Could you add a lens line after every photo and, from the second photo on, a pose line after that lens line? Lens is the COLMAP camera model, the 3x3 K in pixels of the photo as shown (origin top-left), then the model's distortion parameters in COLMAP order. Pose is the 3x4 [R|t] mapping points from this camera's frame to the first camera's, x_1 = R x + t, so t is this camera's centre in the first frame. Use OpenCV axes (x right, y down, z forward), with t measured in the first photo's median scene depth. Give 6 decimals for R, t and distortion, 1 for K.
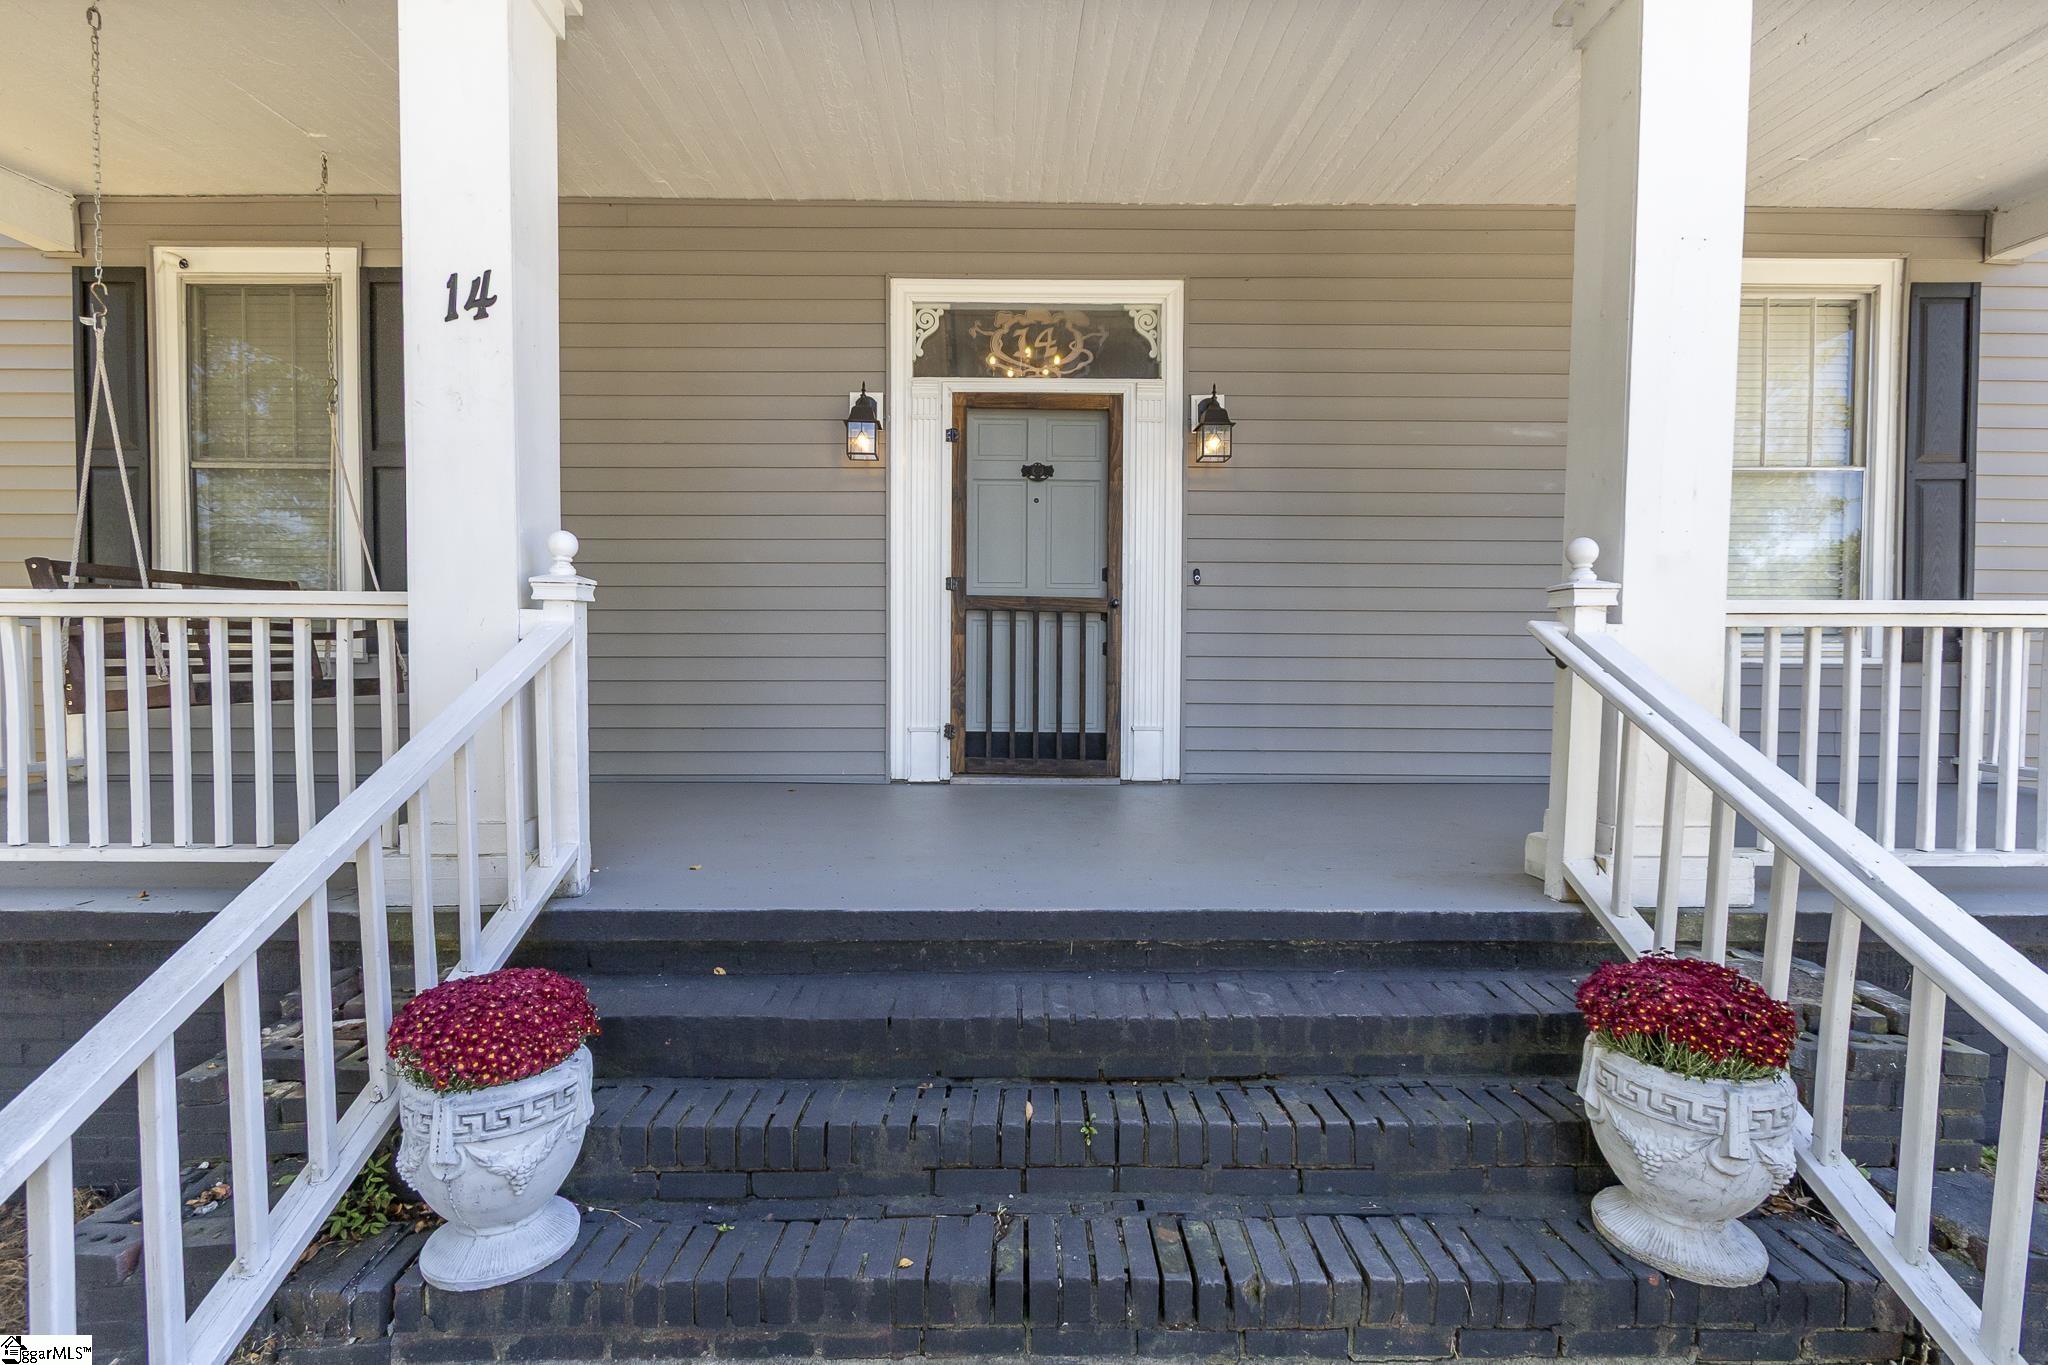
lens RADIAL K [[932.0, 0, 1024.6], [0, 932.0, 696.1], [0, 0, 1]] dist [0.004141, 0.000932]
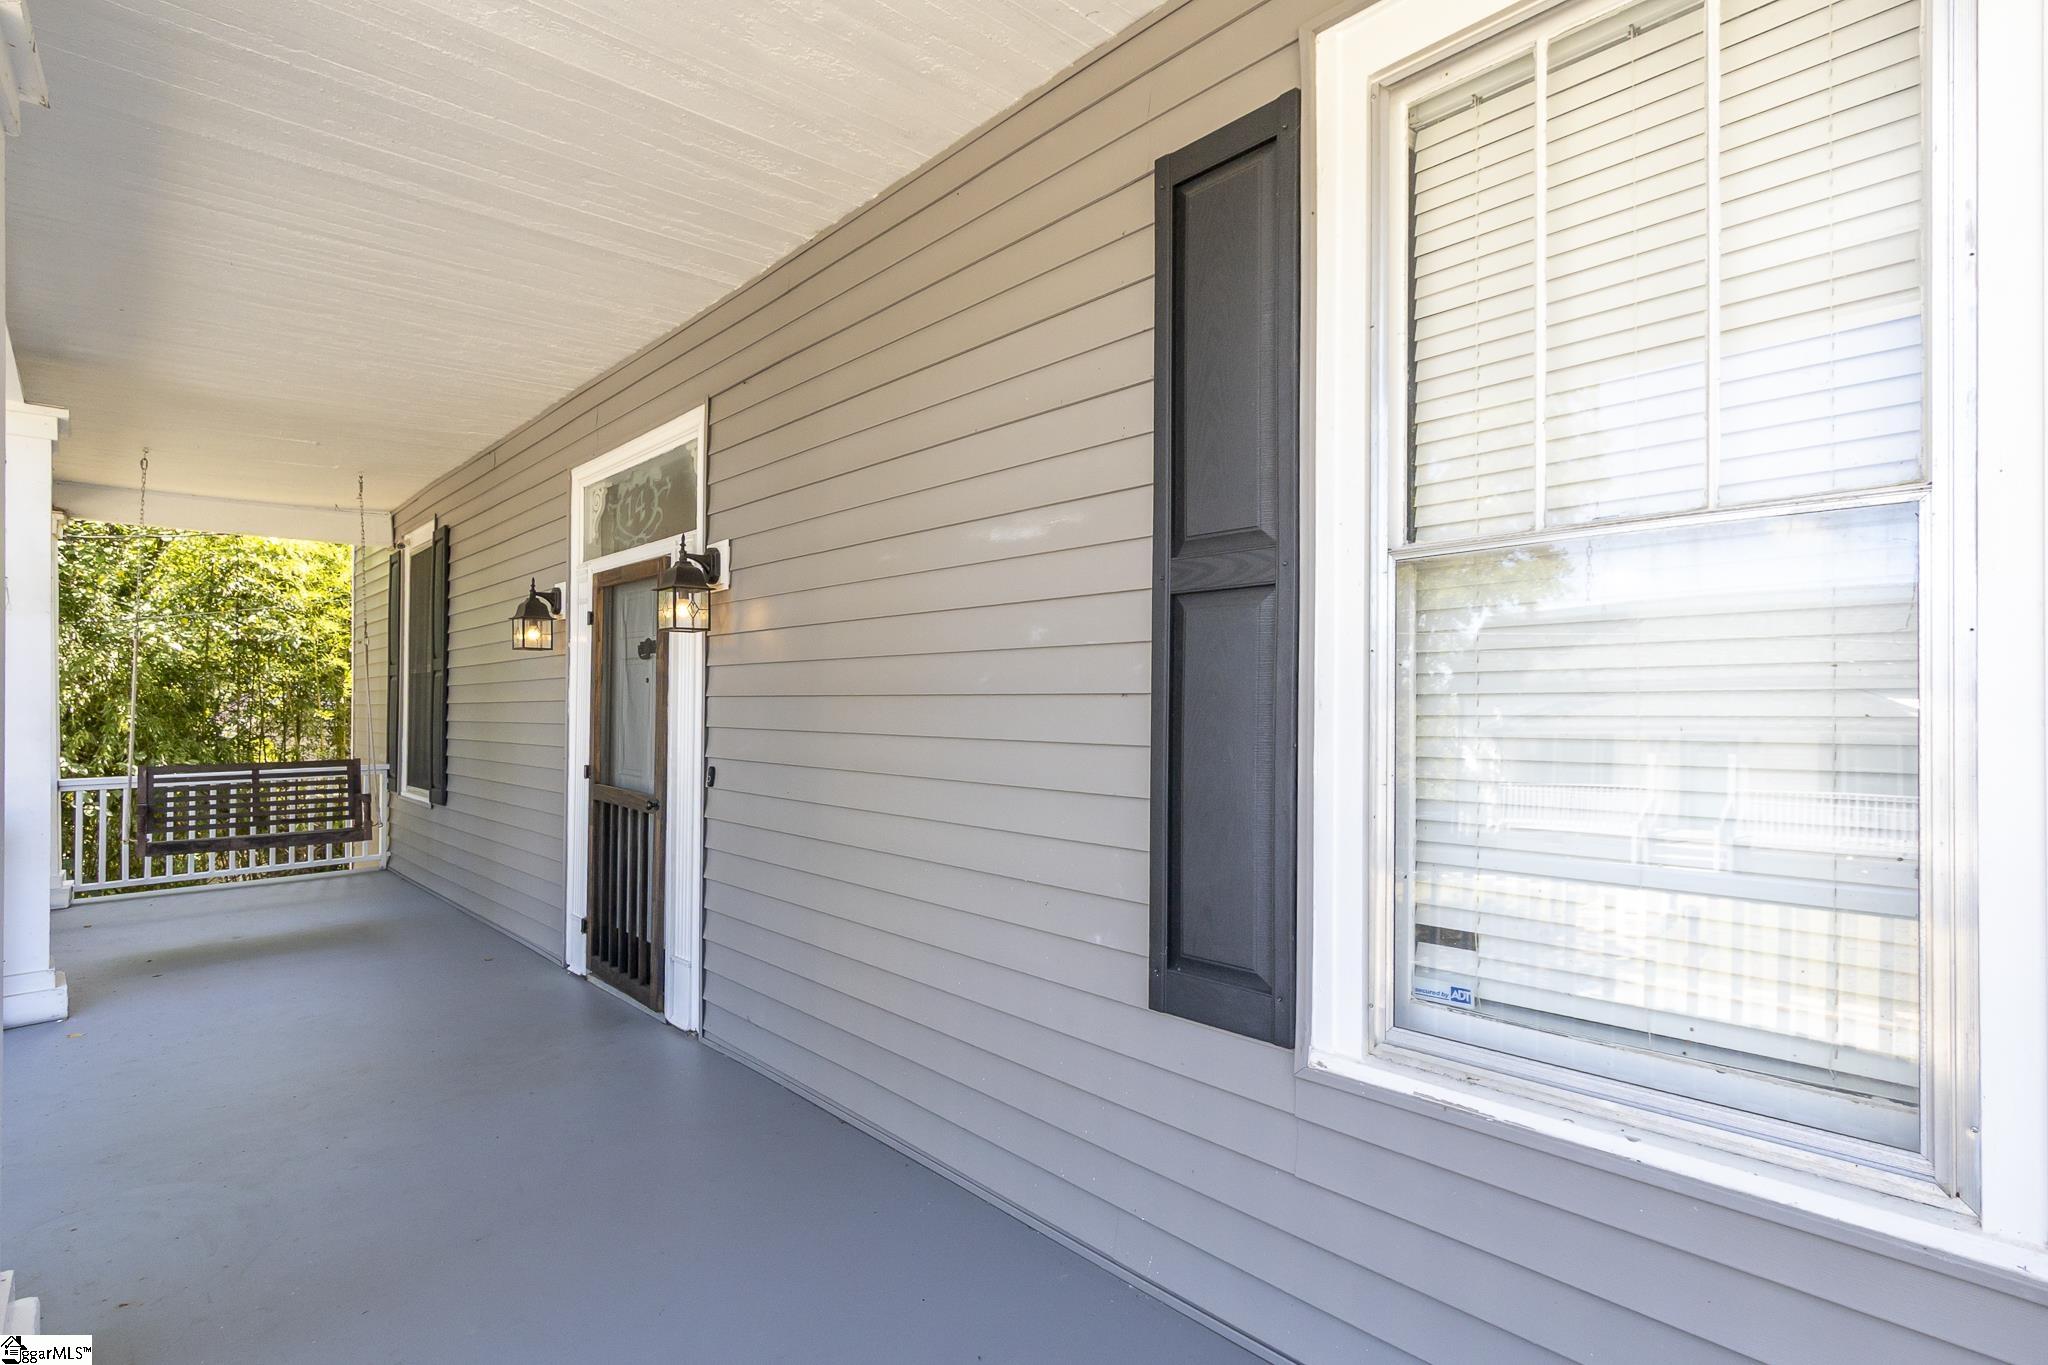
lens RADIAL K [[932.0, 0, 1024.6], [0, 932.0, 696.1], [0, 0, 1]] dist [0.004141, 0.000932]
pose [[0.696274, -0.008621, -0.717724, 0.922636], [-0.023131, 0.999139, -0.034440, -0.174484], [0.717403, 0.040581, 0.695476, 0.648182]]
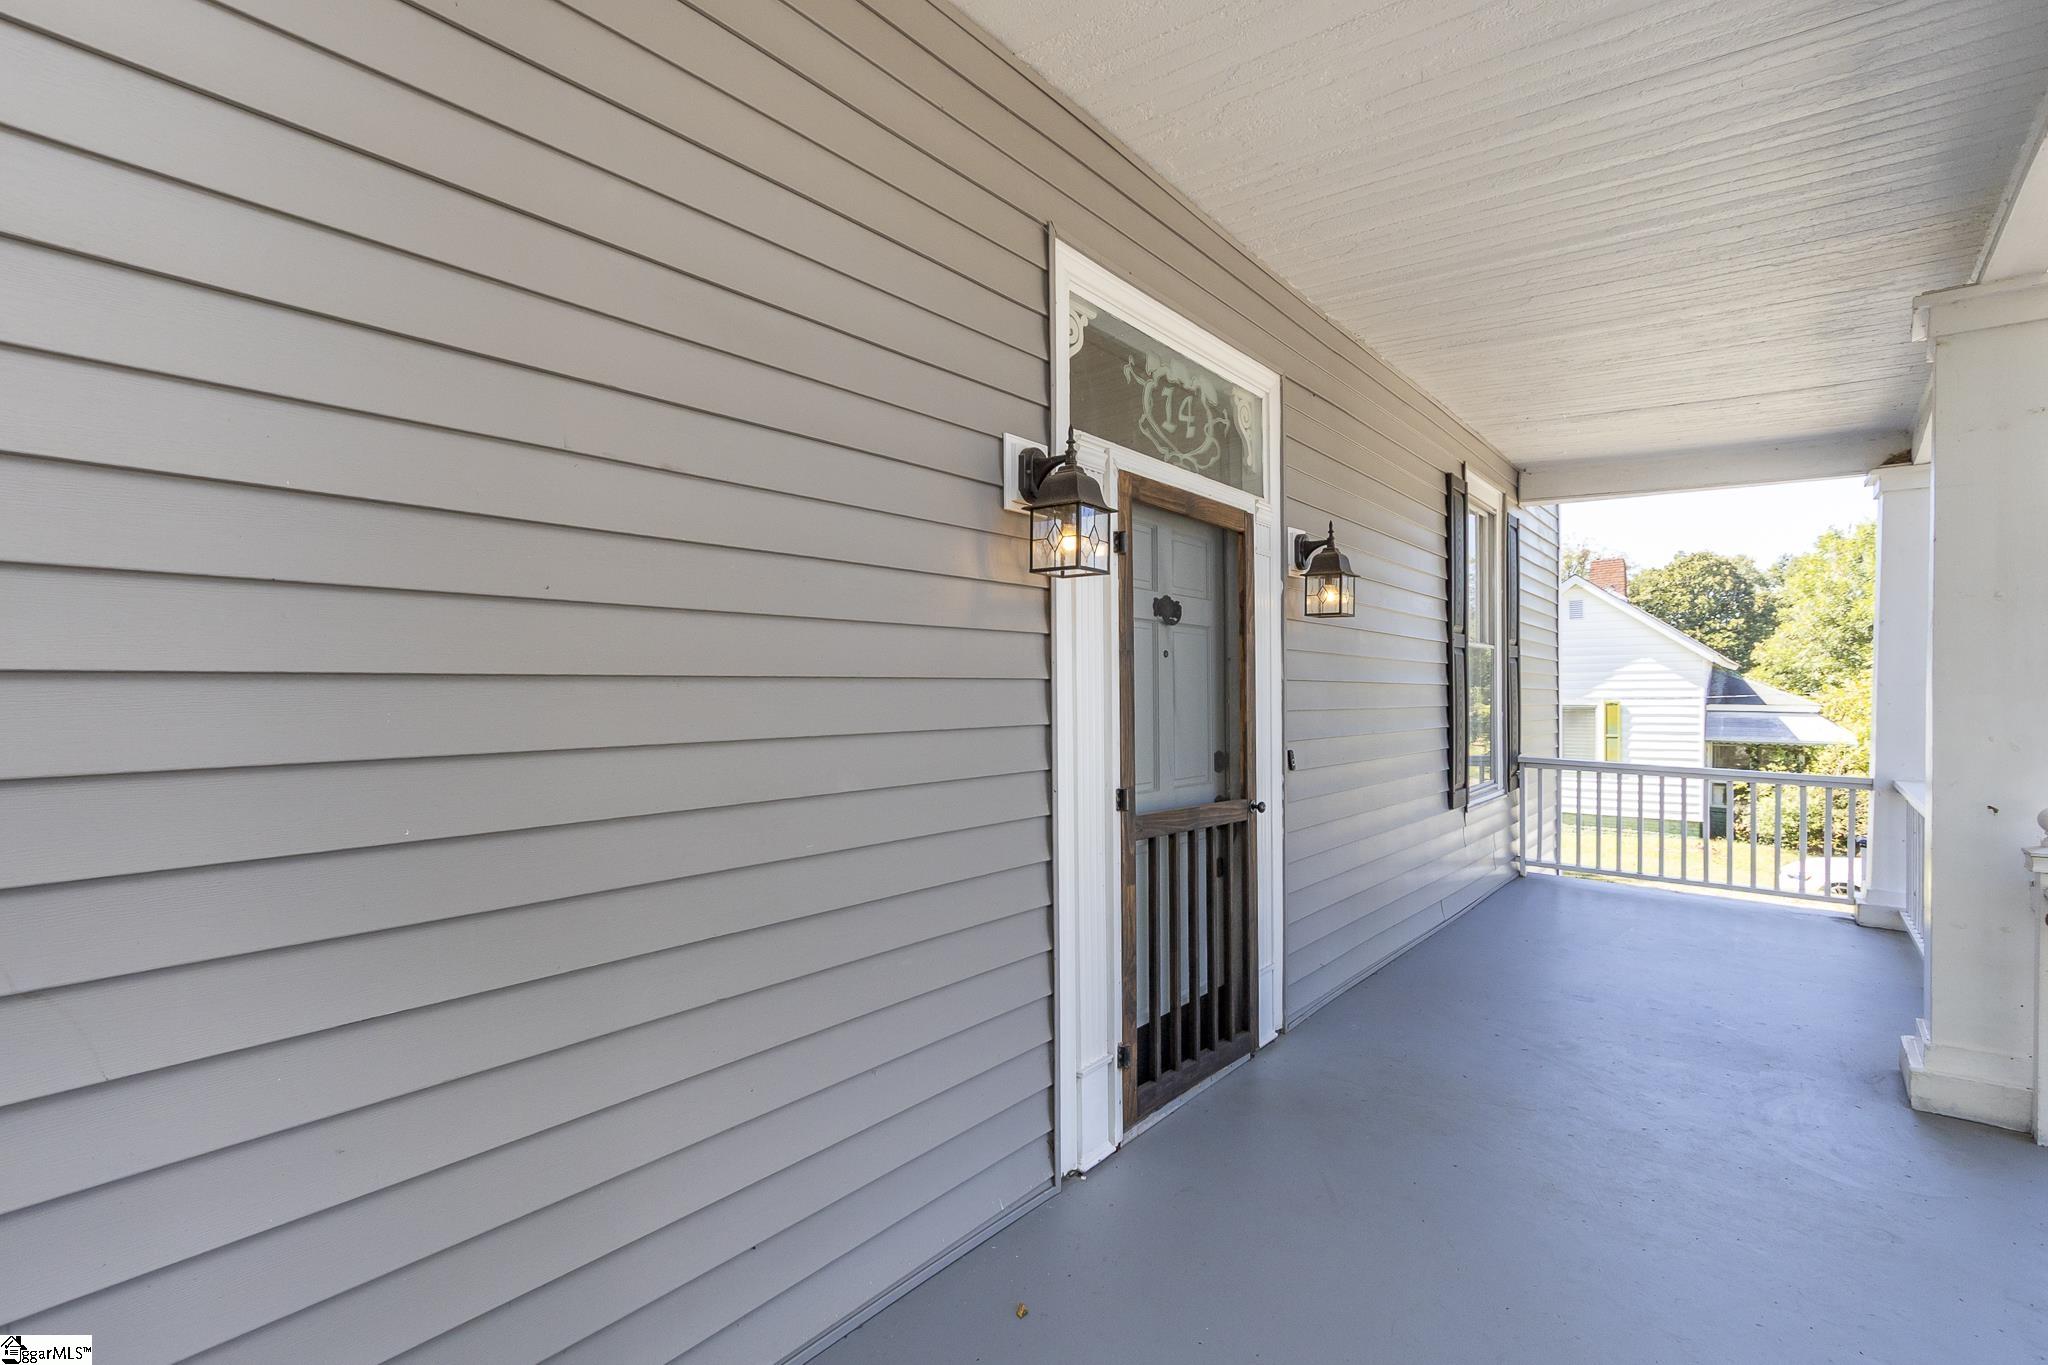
lens RADIAL K [[932.0, 0, 1024.6], [0, 932.0, 696.1], [0, 0, 1]] dist [0.004141, 0.000932]
pose [[0.639942, -0.010861, 0.768347, -0.556002], [0.030483, 0.999472, -0.011261, -0.179017], [-0.767819, 0.030628, 0.639935, 0.674052]]
